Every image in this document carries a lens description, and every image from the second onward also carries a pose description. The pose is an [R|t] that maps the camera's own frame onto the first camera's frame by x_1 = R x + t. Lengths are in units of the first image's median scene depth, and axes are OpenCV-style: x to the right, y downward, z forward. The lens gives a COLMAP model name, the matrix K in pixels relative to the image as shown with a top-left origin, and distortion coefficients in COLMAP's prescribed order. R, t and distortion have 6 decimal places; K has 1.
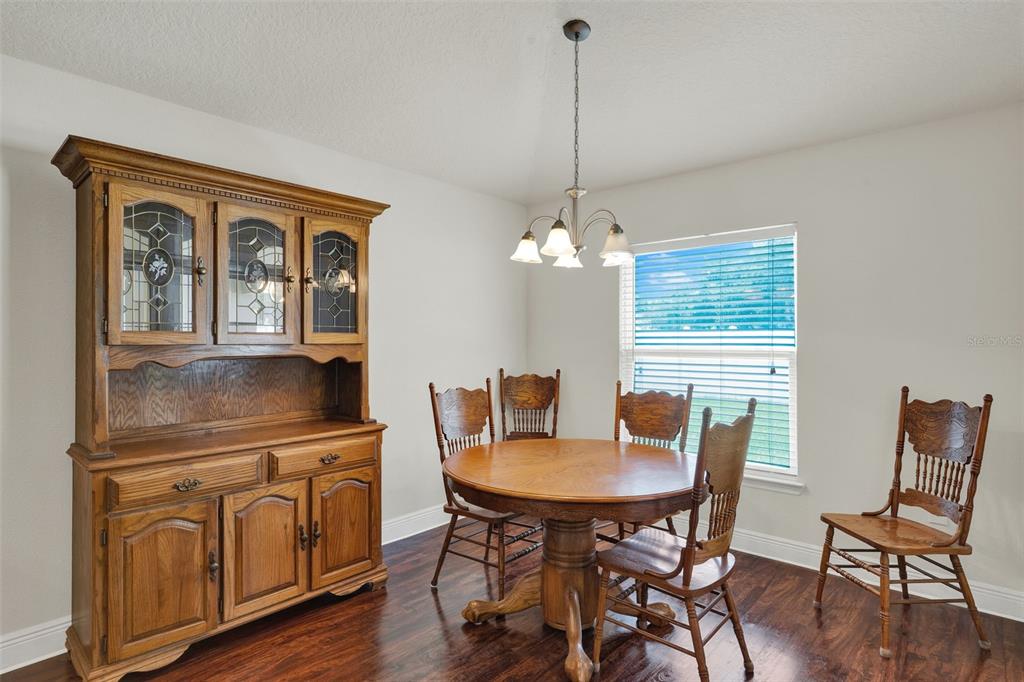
lens RADIAL K [[524.5, 0, 512.0], [0, 524.5, 340.4], [0, 0, 1]] dist [0.001182, -0.000152]
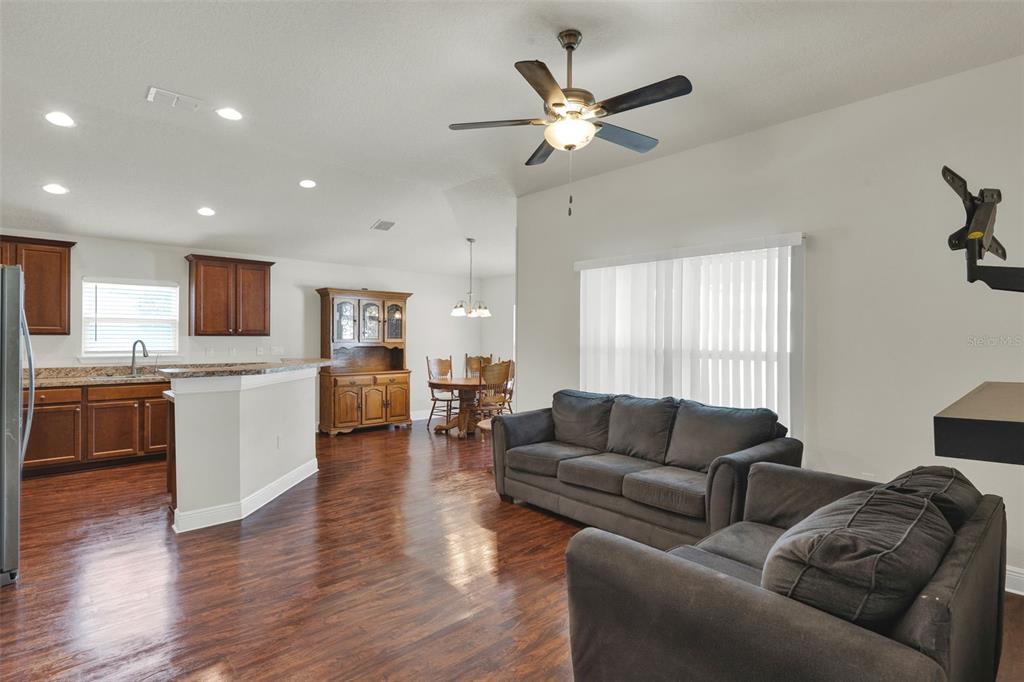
lens RADIAL K [[489.9, 0, 508.6], [0, 489.9, 341.7], [0, 0, 1]] dist [0.000938, 0.000328]
pose [[0.996663, 0.007856, -0.081248, 0.517925], [-0.007183, 0.999937, 0.008575, -0.023886], [0.081310, -0.007963, 0.996657, -1.663849]]
